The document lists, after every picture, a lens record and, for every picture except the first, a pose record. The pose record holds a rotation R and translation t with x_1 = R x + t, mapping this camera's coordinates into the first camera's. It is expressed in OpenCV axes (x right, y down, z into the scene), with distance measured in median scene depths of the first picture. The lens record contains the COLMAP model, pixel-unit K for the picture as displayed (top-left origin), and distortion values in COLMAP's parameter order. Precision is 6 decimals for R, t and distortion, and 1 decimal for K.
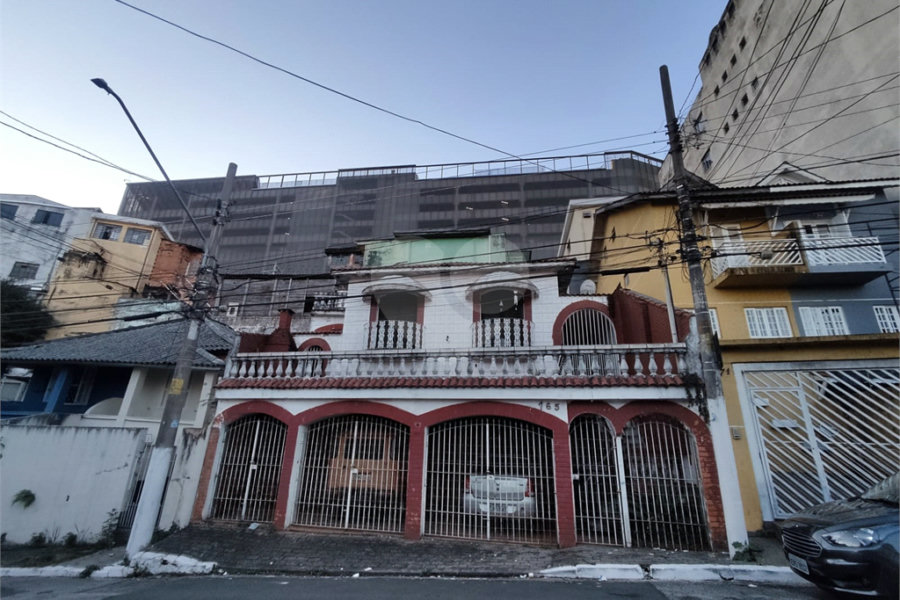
lens RADIAL K [[412.5, 0, 446.6], [0, 412.5, 301.6], [0, 0, 1]] dist [-0.003814, 0.001667]
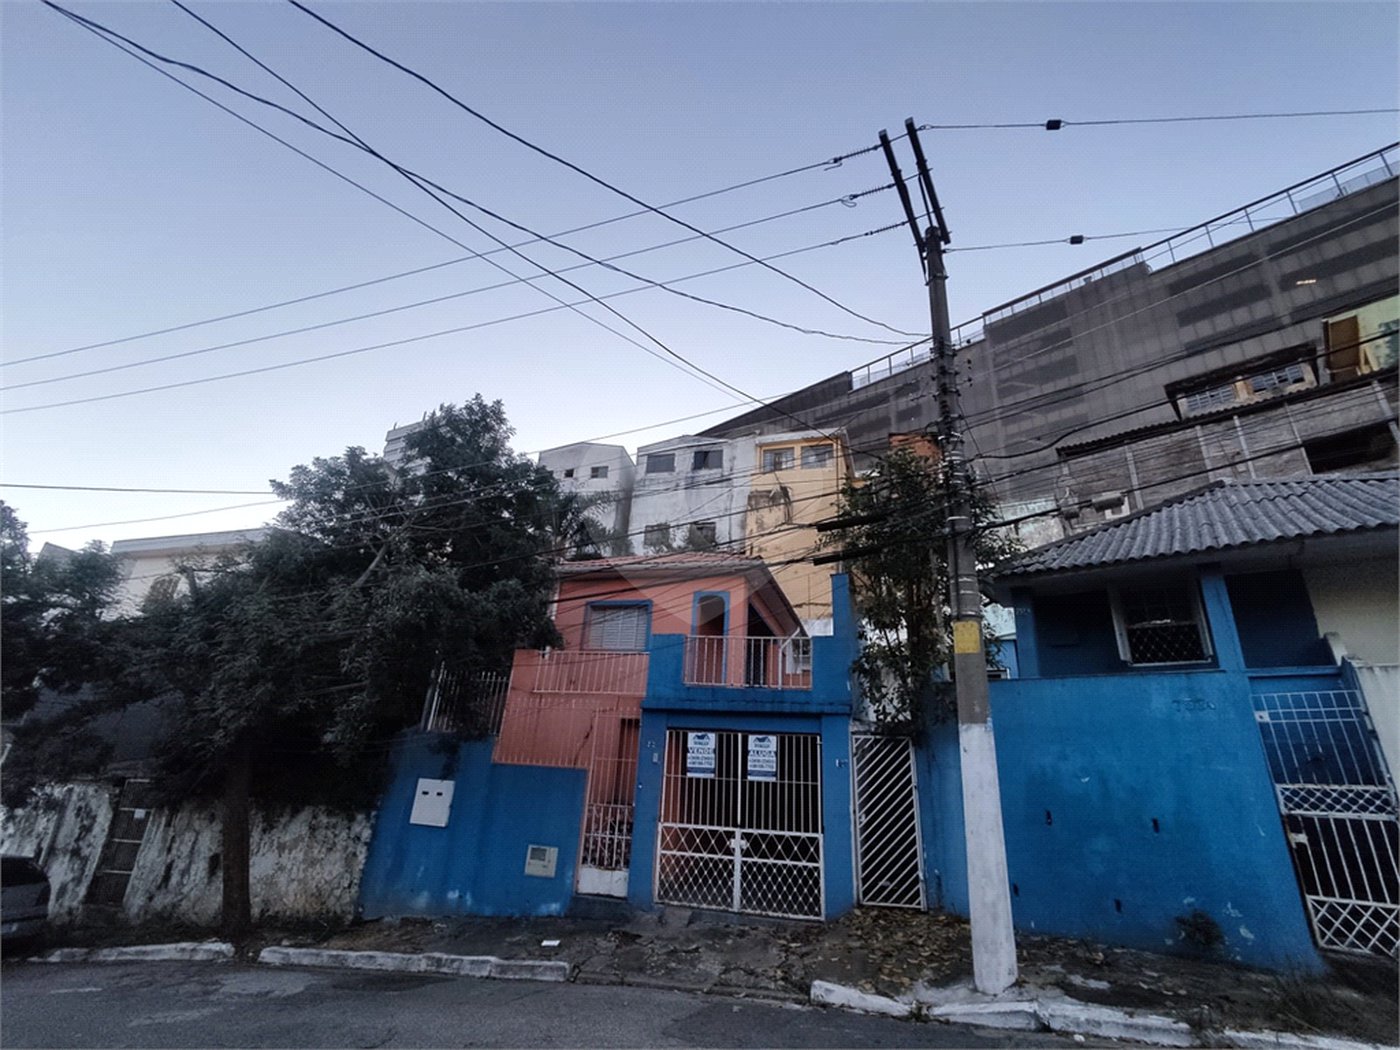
lens RADIAL K [[638.9, 0, 691.8], [0, 638.9, 527.9], [0, 0, 1]] dist [-0.006331, 0.000327]
pose [[0.817005, -0.197783, -0.541650, -0.386668], [0.160171, 0.980211, -0.116327, 0.040438], [0.553939, 0.008283, 0.832516, 0.044167]]
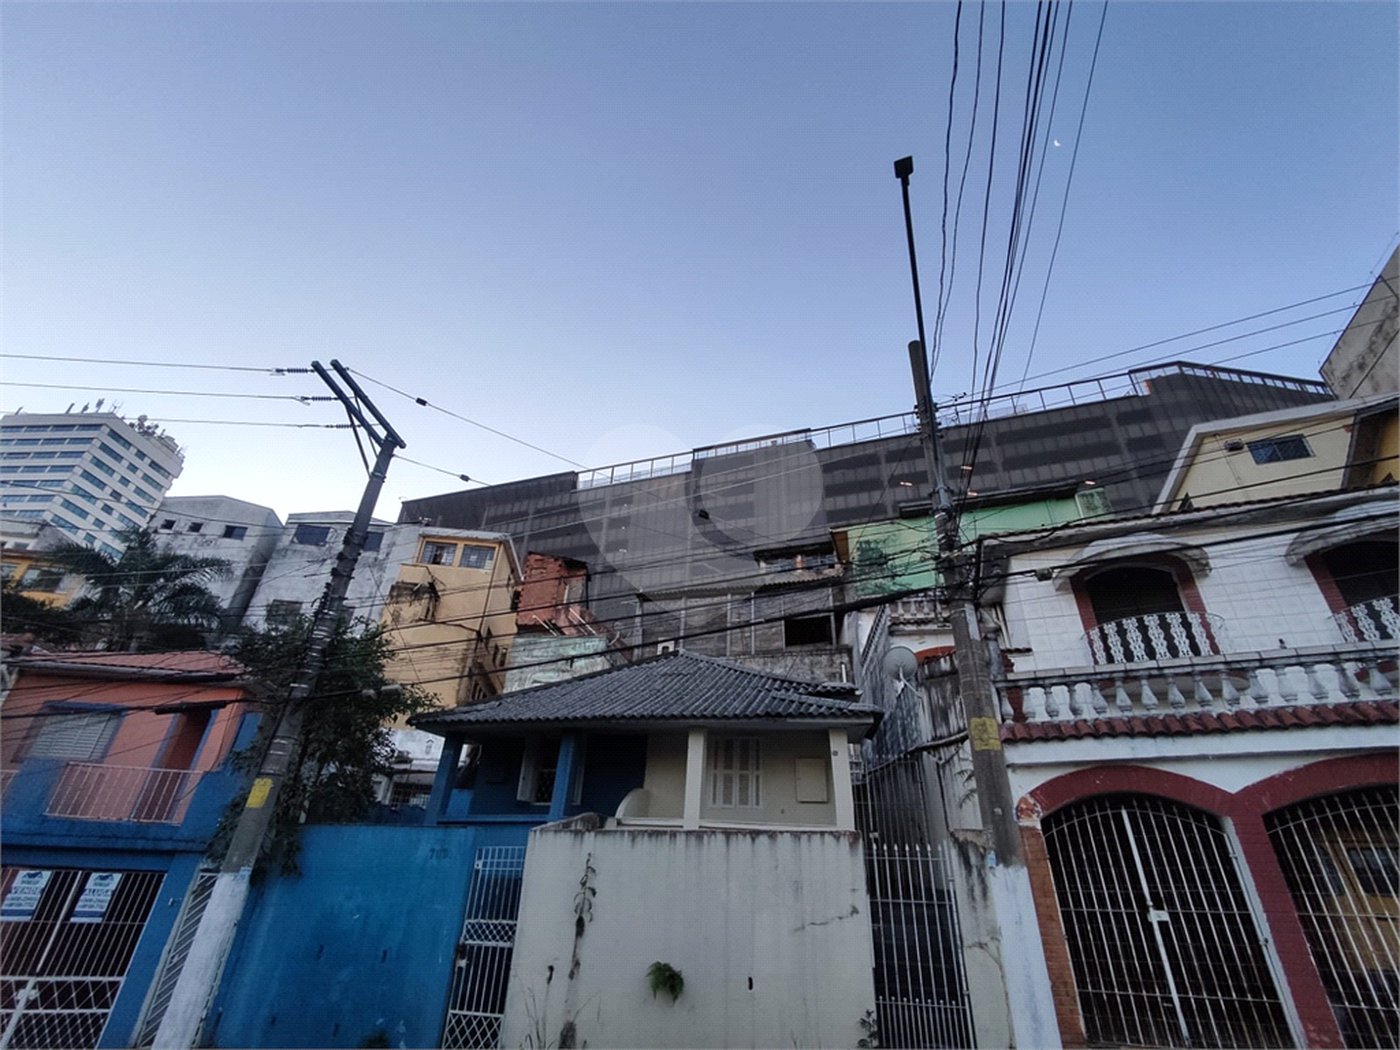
lens RADIAL K [[641.9, 0, 695.3], [0, 641.9, 526.8], [0, 0, 1]] dist [-0.004132, 0.003162]
pose [[0.981482, -0.094130, -0.166829, -0.220385], [0.059971, 0.978146, -0.199082, 0.024811], [0.181923, 0.185390, 0.965678, 0.039305]]
